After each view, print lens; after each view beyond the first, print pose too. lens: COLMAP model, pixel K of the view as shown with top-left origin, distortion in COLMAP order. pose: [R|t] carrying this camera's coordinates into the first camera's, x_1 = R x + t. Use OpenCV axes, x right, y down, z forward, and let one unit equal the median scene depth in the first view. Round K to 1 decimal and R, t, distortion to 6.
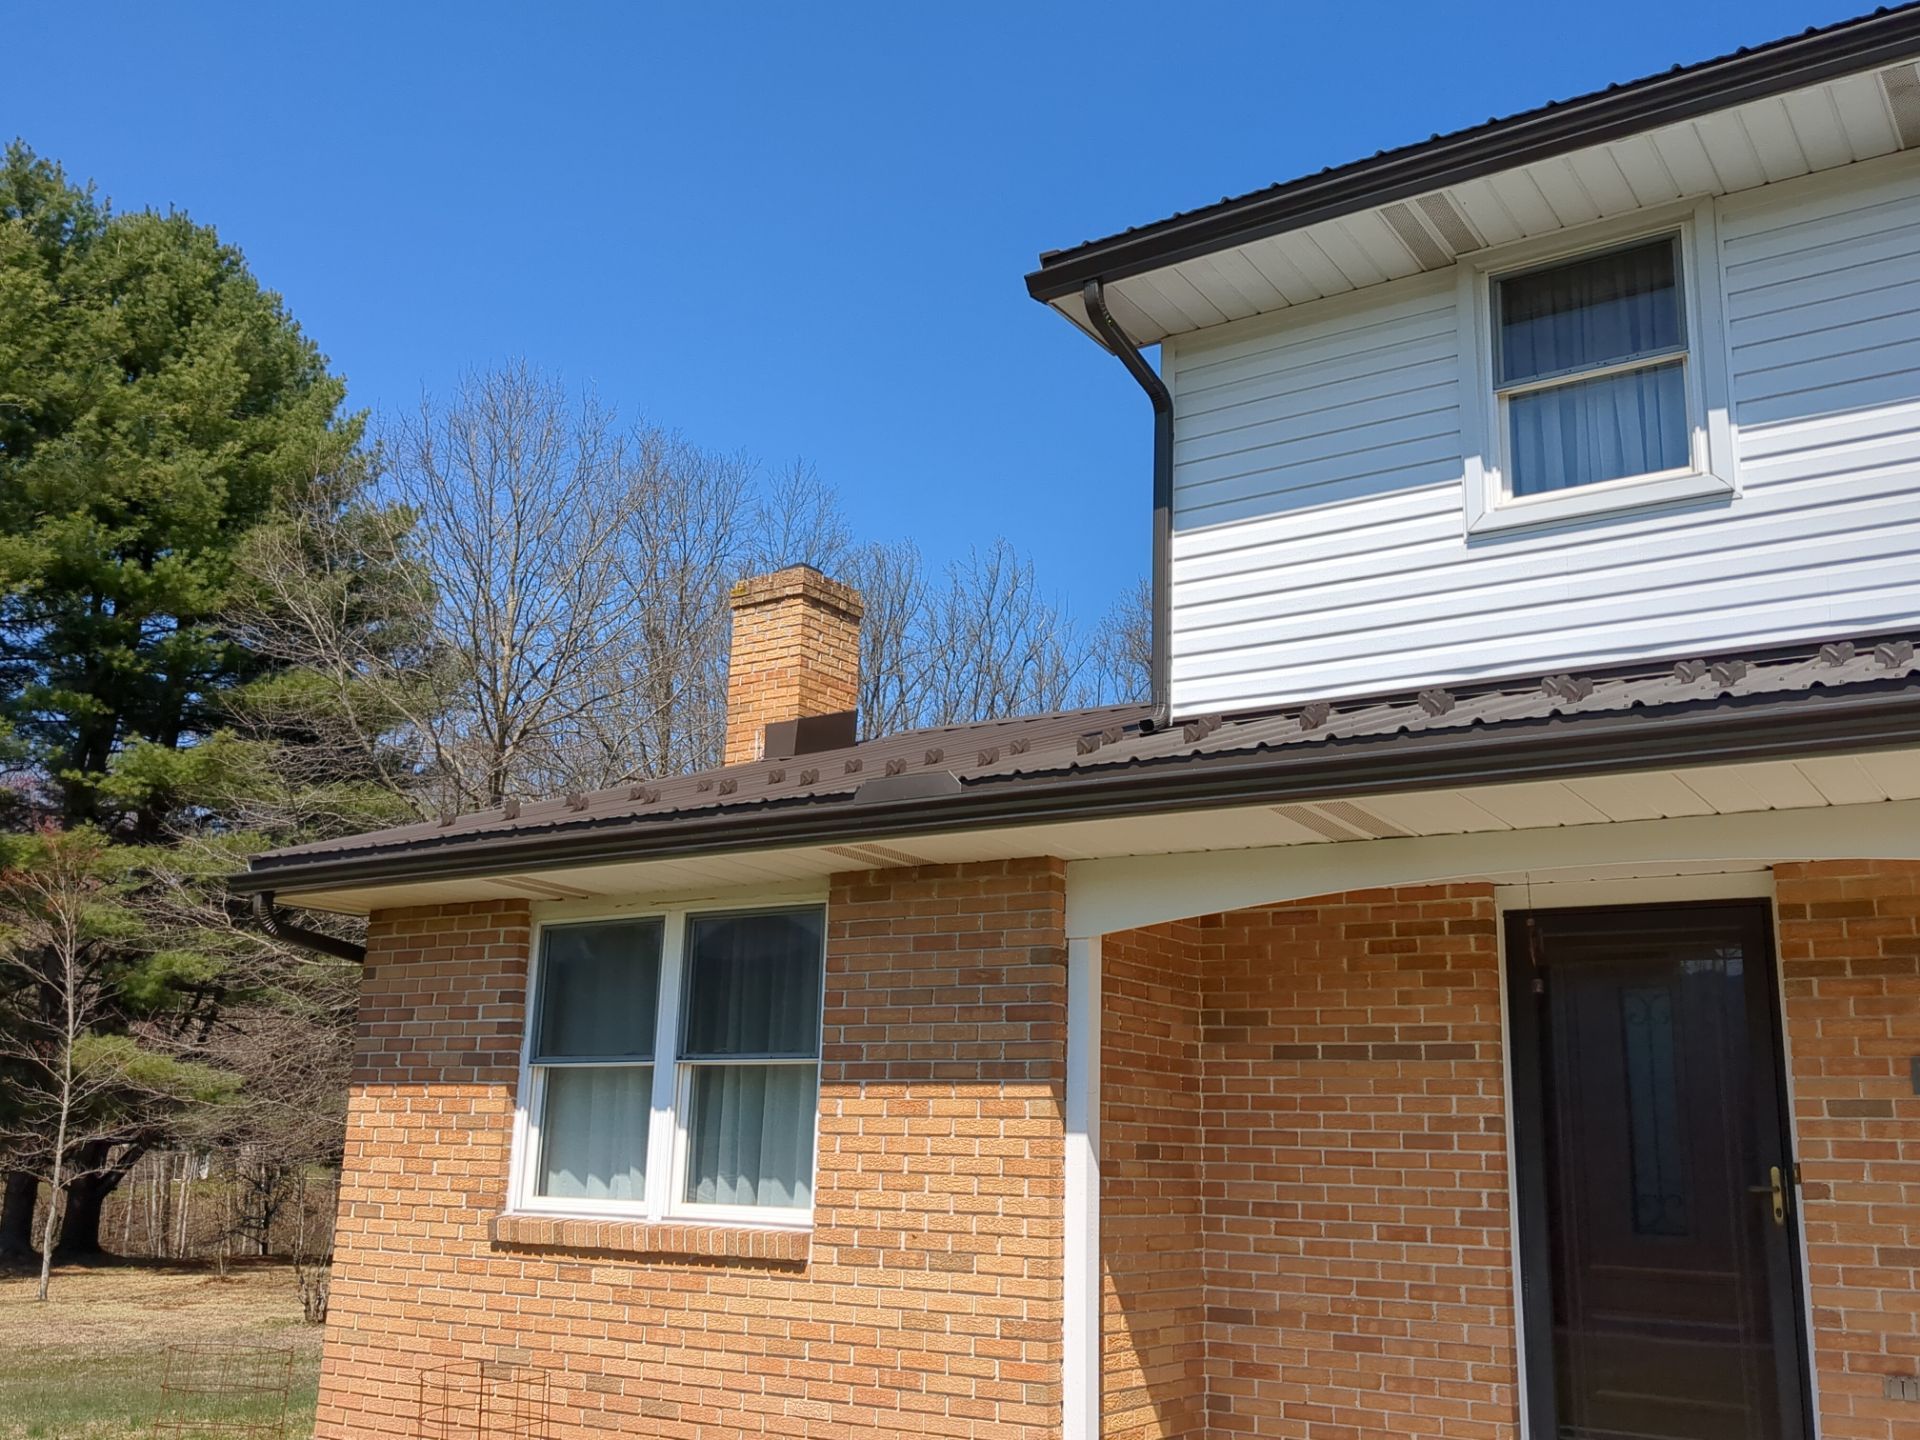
lens RADIAL K [[1743.9, 0, 960.0], [0, 1743.9, 720.0], [0, 0, 1]] dist [0.148567, -0.348264]
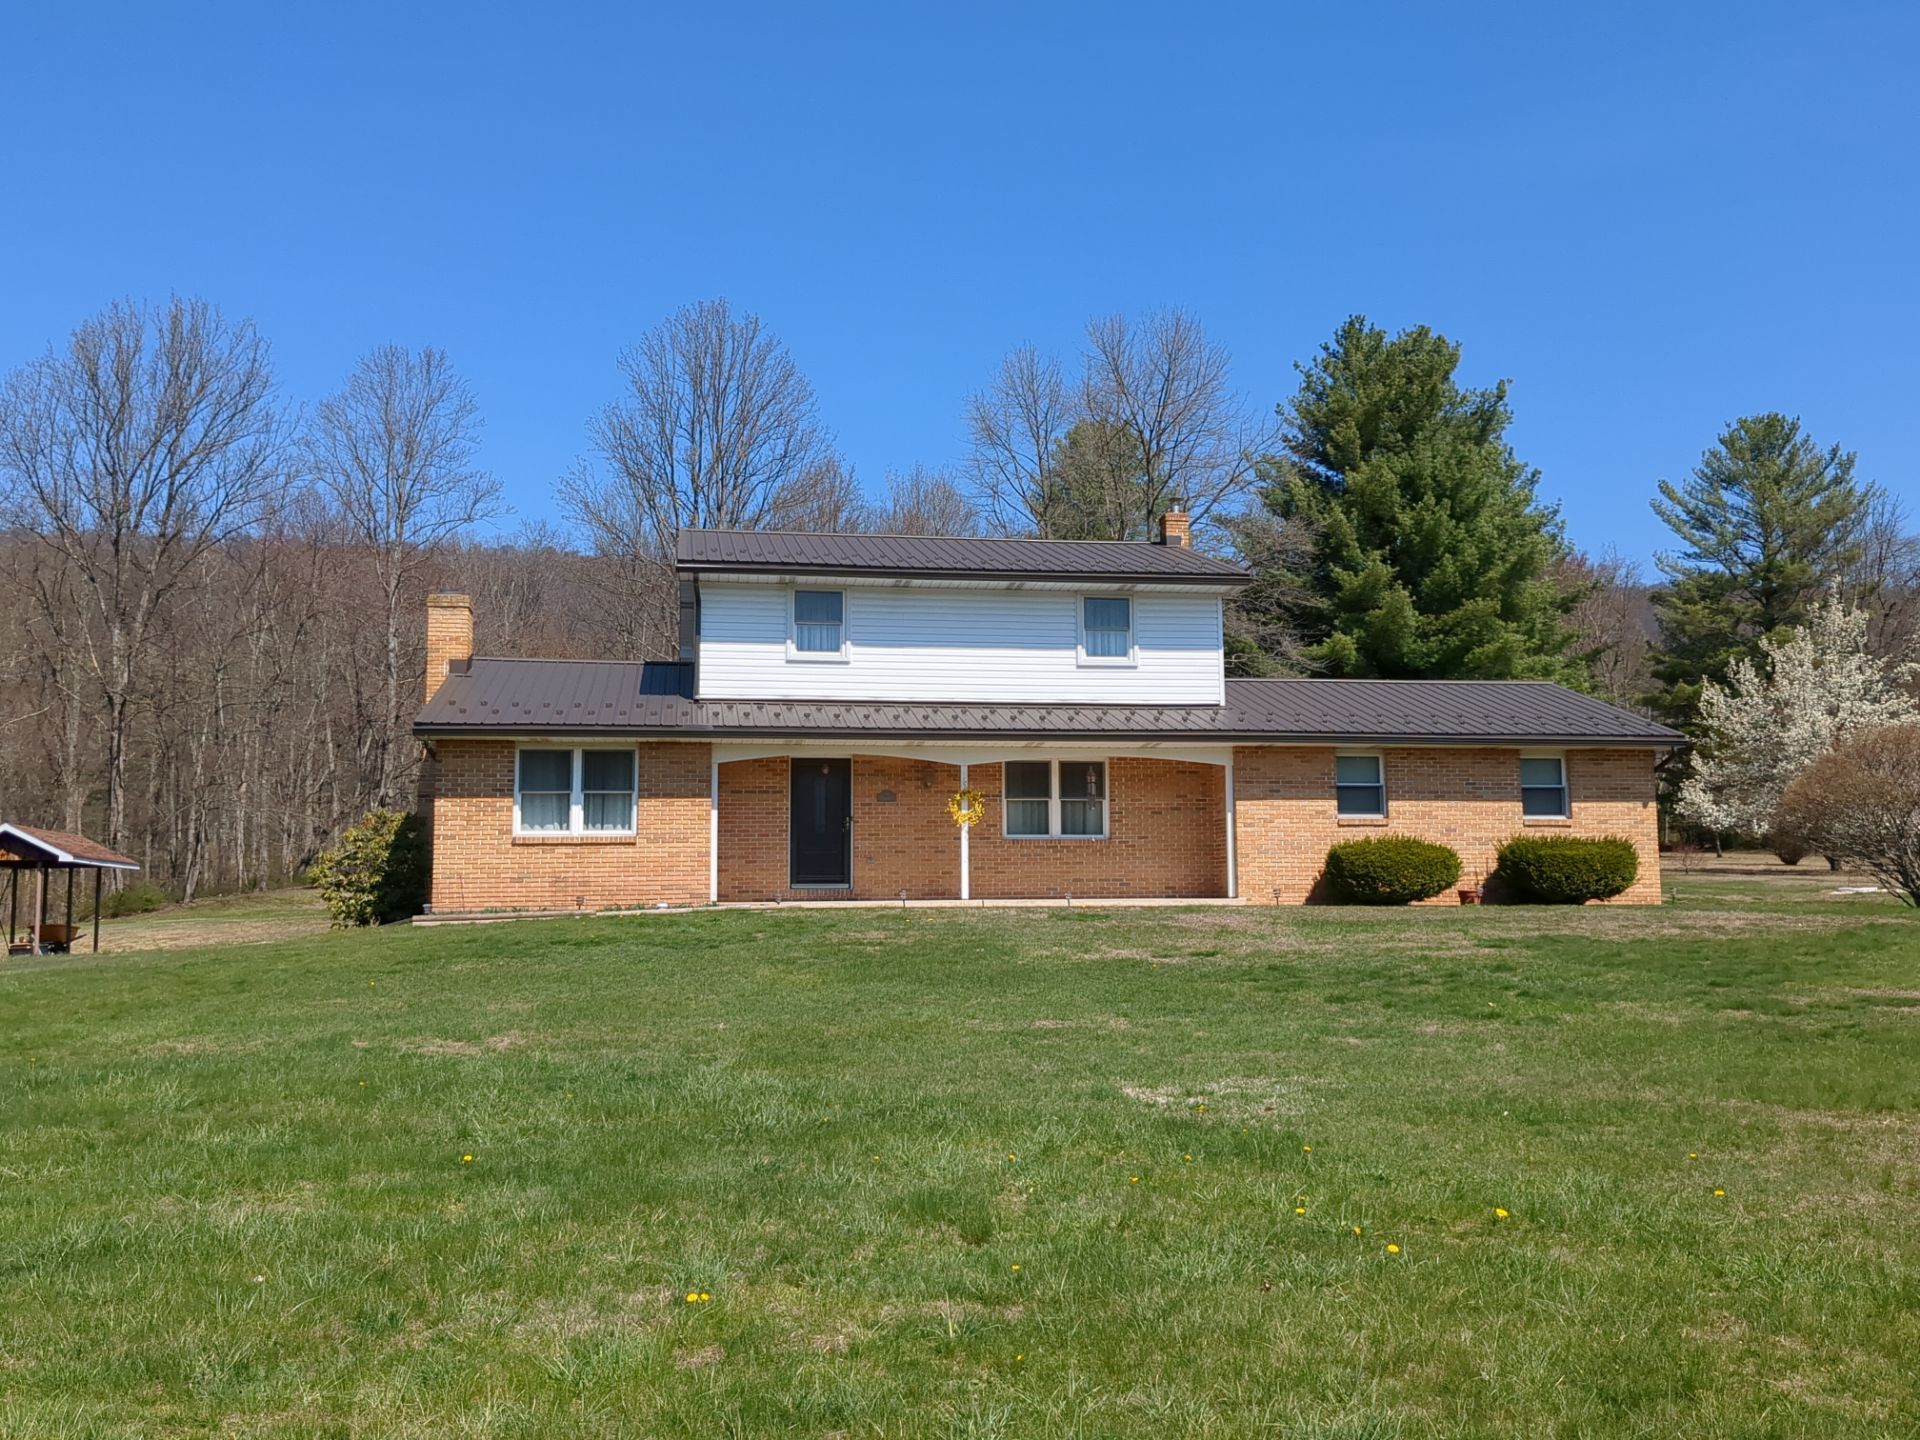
lens RADIAL K [[1743.9, 0, 960.0], [0, 1743.9, 720.0], [0, 0, 1]] dist [0.148567, -0.348264]
pose [[0.723358, 0.046917, 0.688877, -2.021822], [-0.136549, 0.987705, 0.076115, -0.312074], [-0.676837, -0.149124, 0.720871, -1.989230]]
